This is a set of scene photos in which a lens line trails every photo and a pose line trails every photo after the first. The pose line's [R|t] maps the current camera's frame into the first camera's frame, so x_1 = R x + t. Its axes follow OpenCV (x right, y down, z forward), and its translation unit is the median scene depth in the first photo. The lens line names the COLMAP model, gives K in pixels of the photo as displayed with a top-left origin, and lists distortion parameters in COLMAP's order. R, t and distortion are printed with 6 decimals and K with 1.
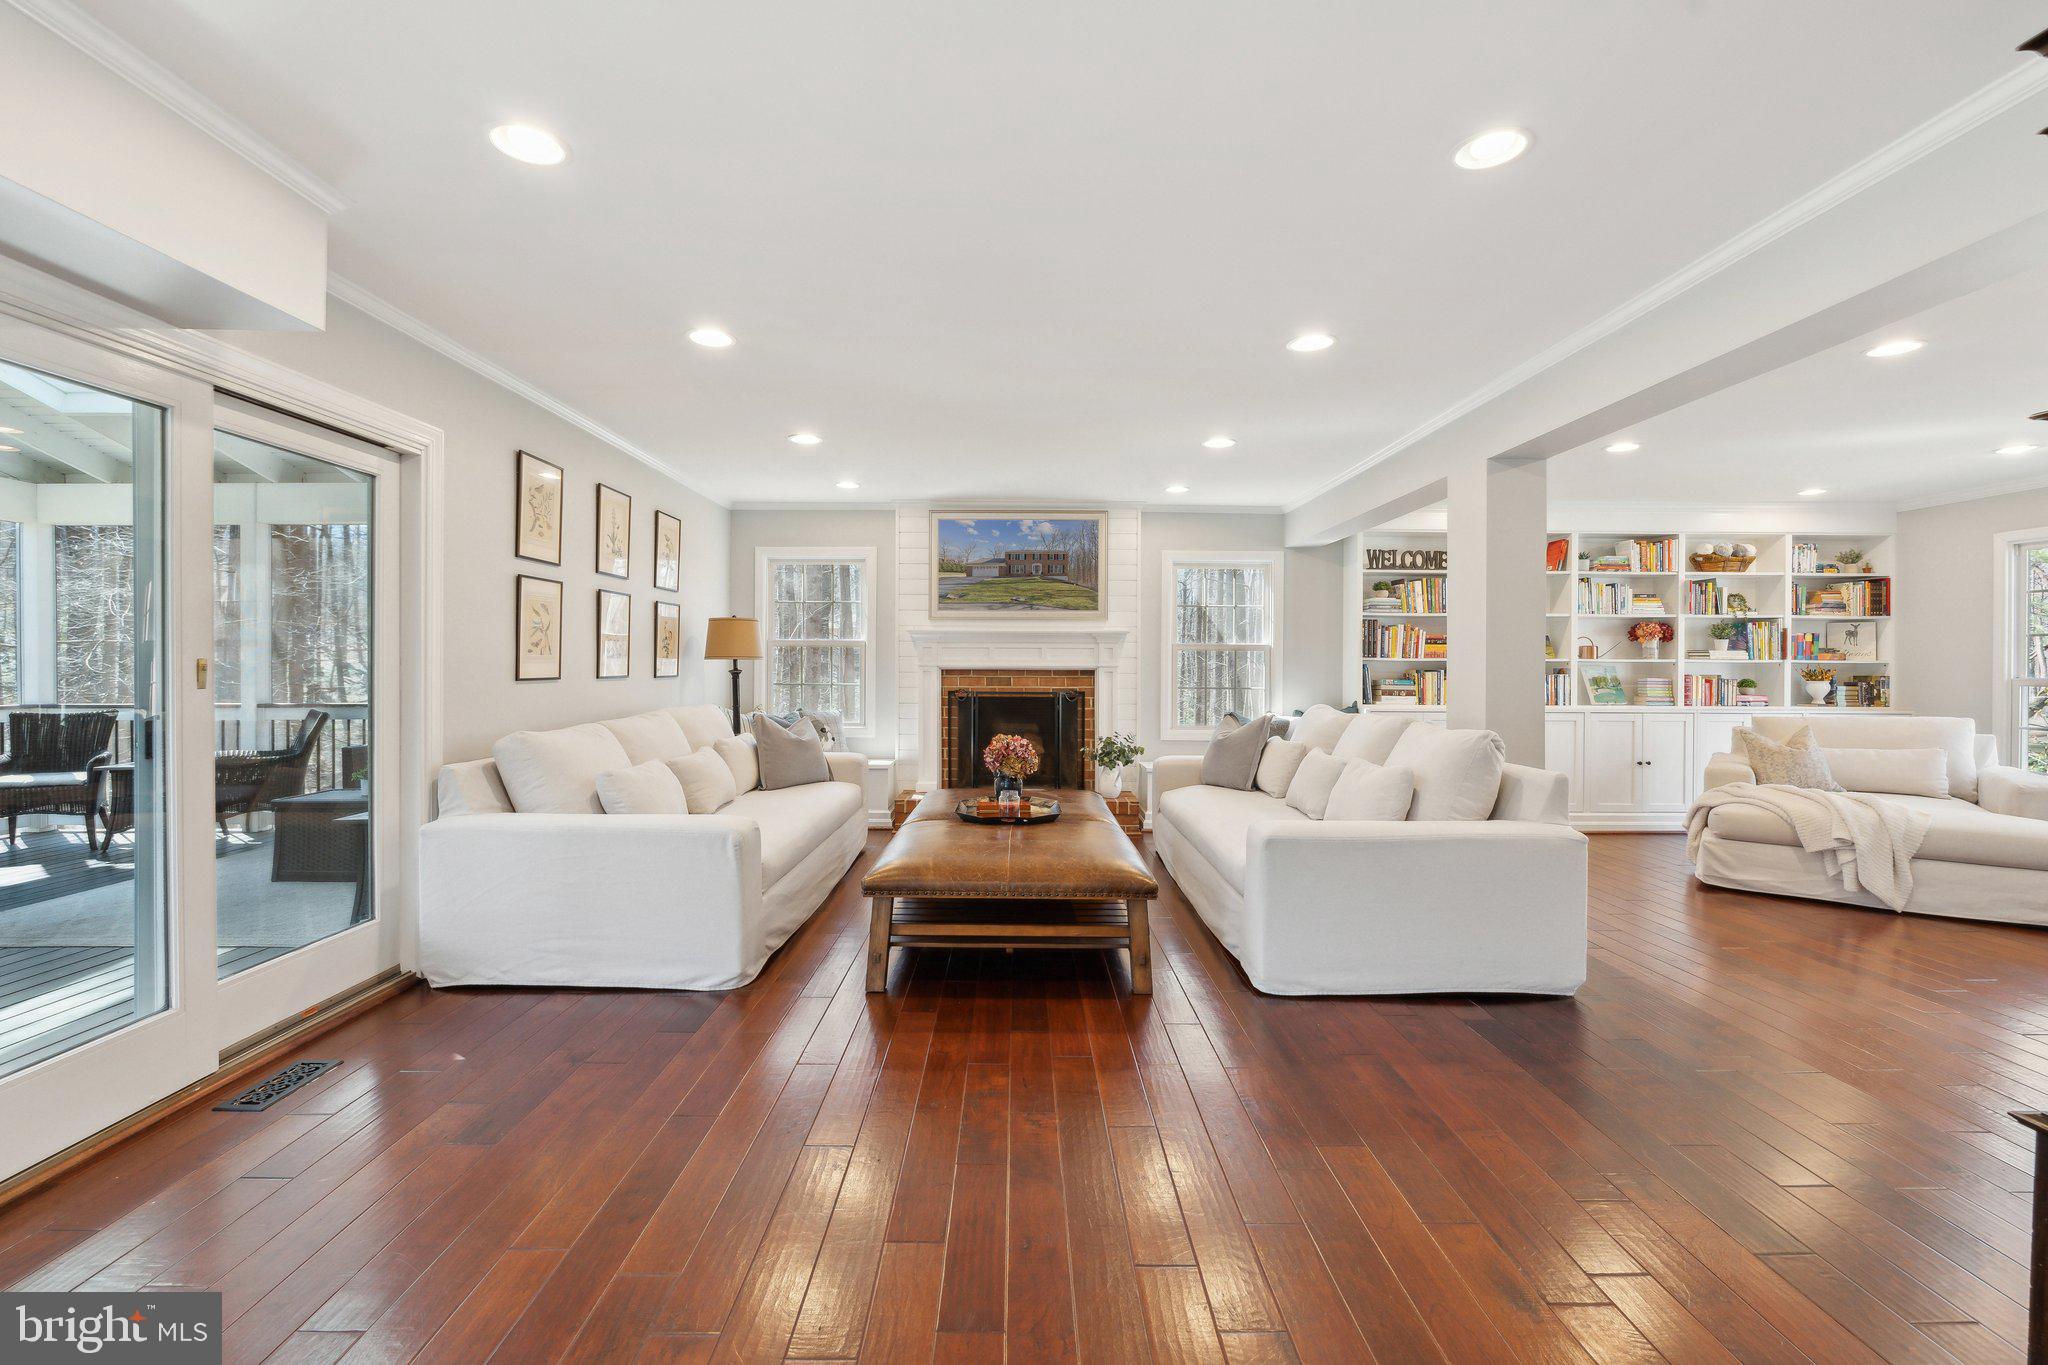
lens RADIAL K [[898.5, 0, 1026.3], [0, 898.5, 671.1], [0, 0, 1]] dist [-0.002733, -0.000402]
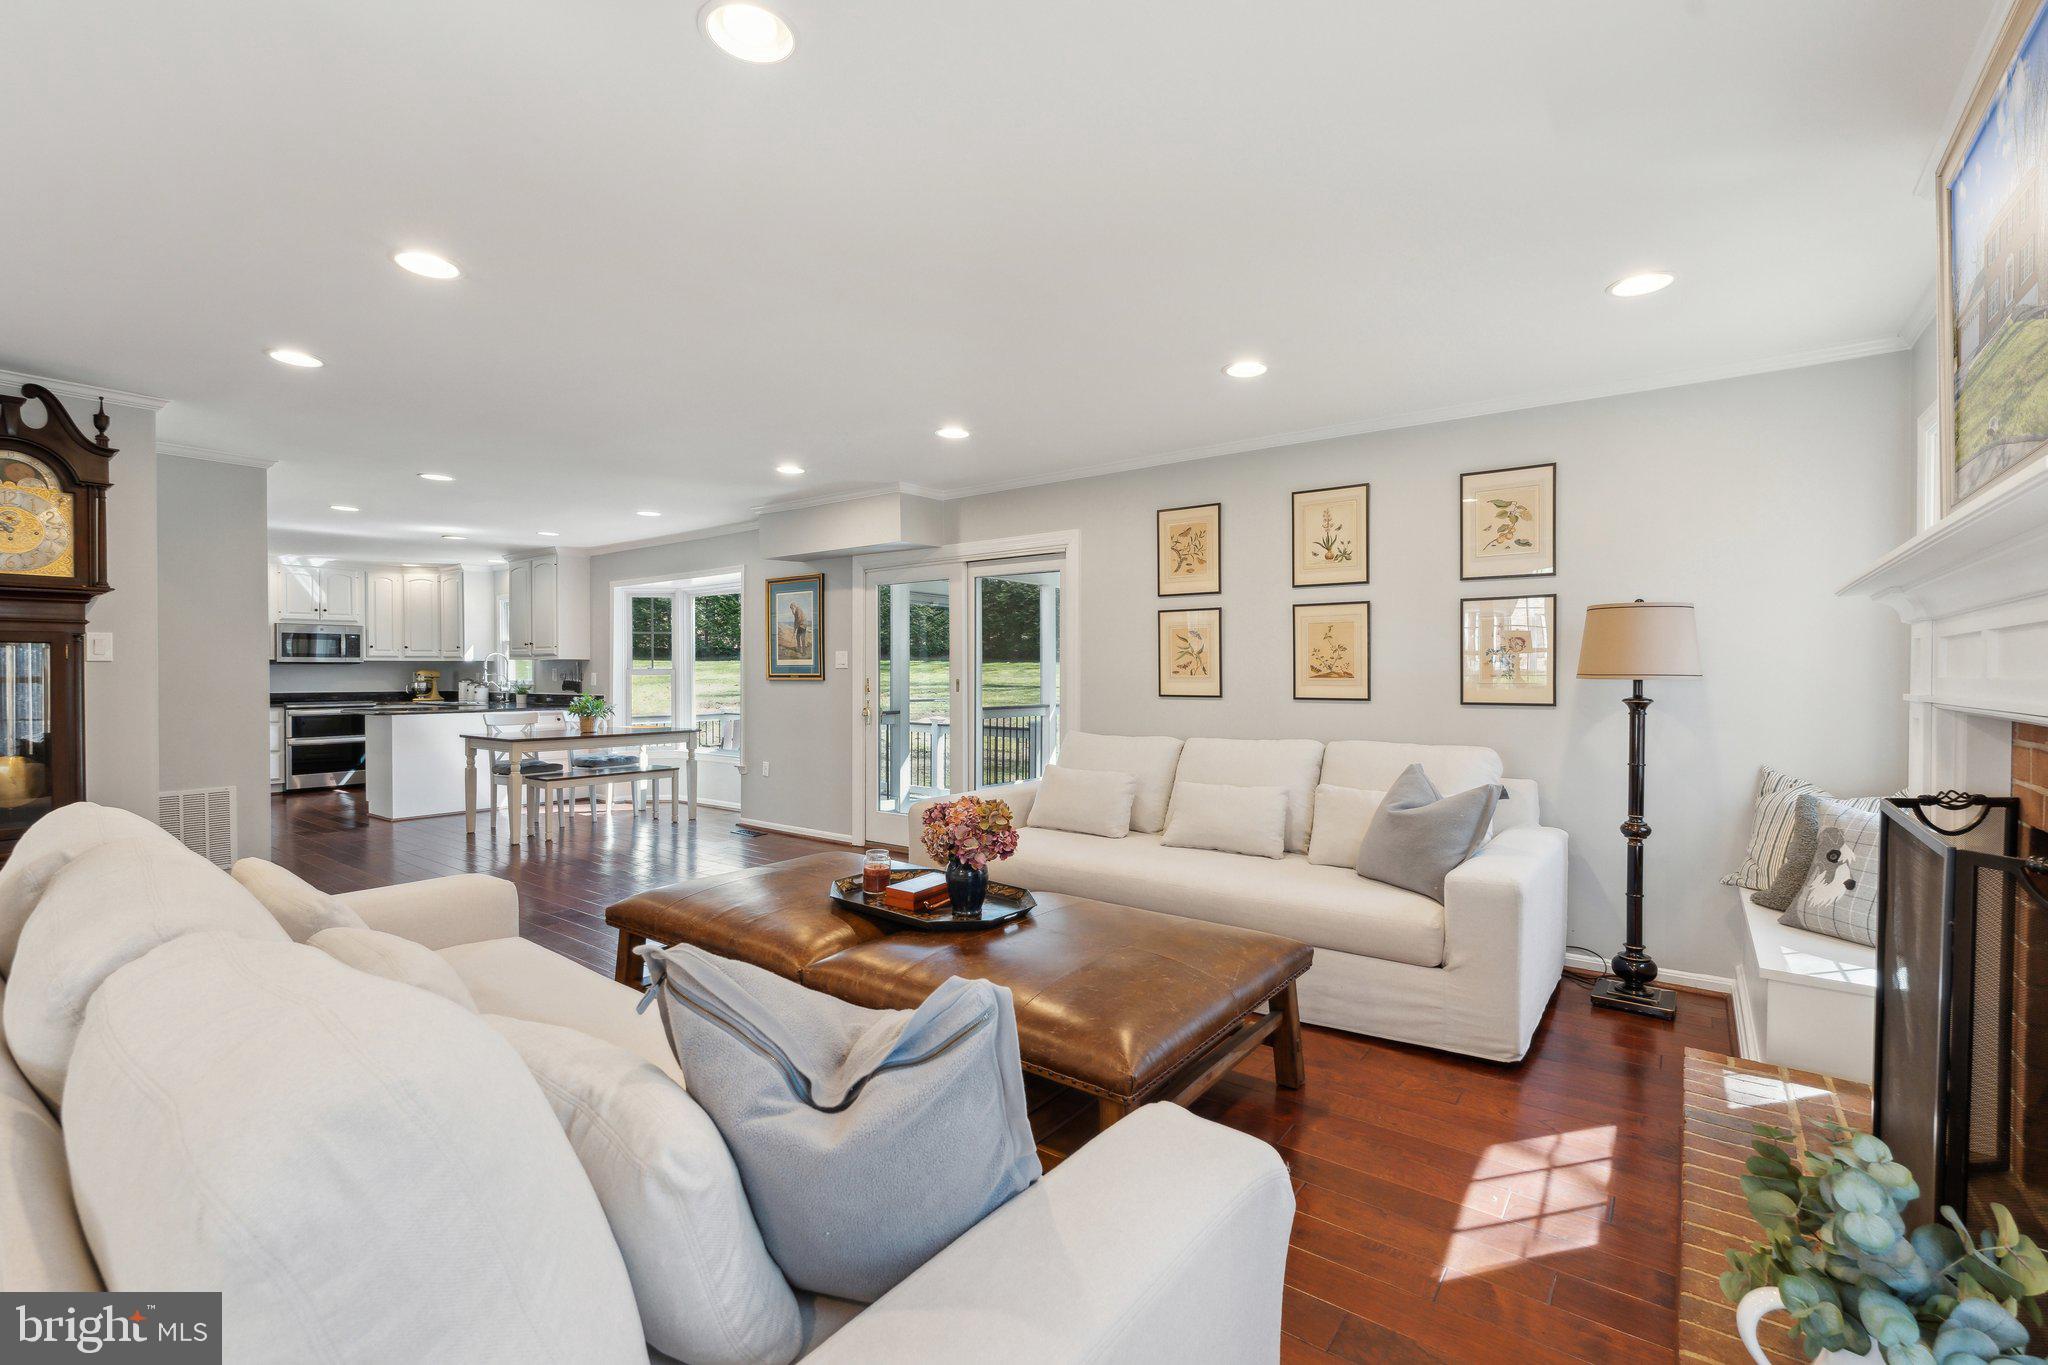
lens RADIAL K [[886.0, 0, 1027.2], [0, 886.0, 675.7], [0, 0, 1]] dist [-0.012234, -0.000054]
pose [[-0.616297, -0.000416, -0.787514, 0.301192], [-0.007997, 0.999952, 0.005730, -0.013764], [0.787473, 0.009829, -0.616270, 0.952596]]
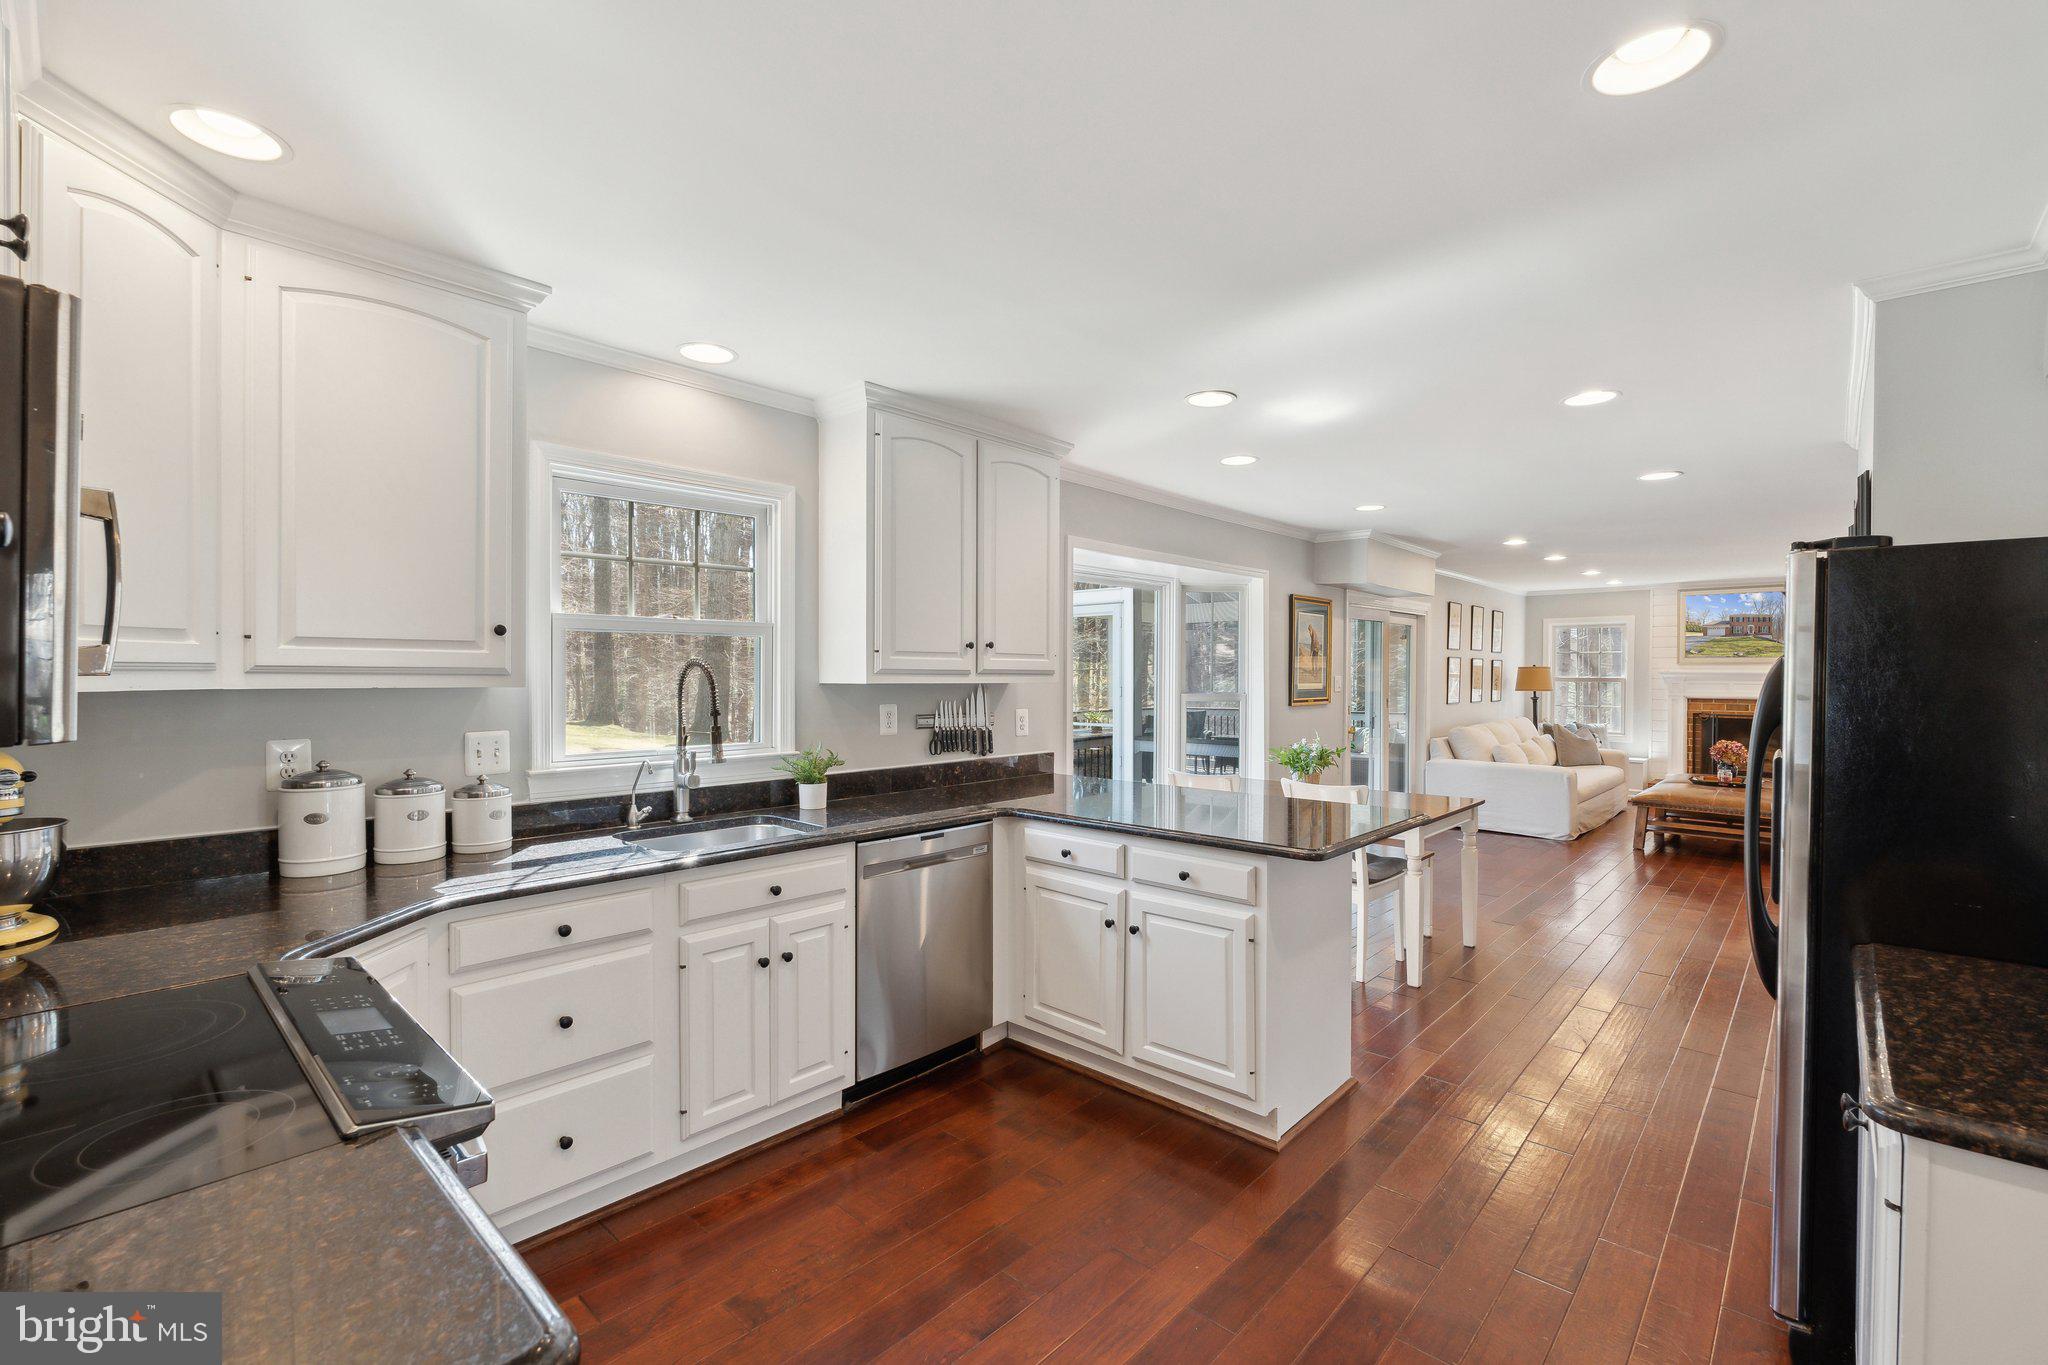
lens RADIAL K [[898.5, 0, 1026.3], [0, 898.5, 671.1], [0, 0, 1]] dist [-0.002733, -0.000402]
pose [[0.730772, -0.001814, -0.682619, 0.116721], [-0.005888, 0.999943, -0.008961, -0.026828], [0.682596, 0.010567, 0.730719, -0.806087]]
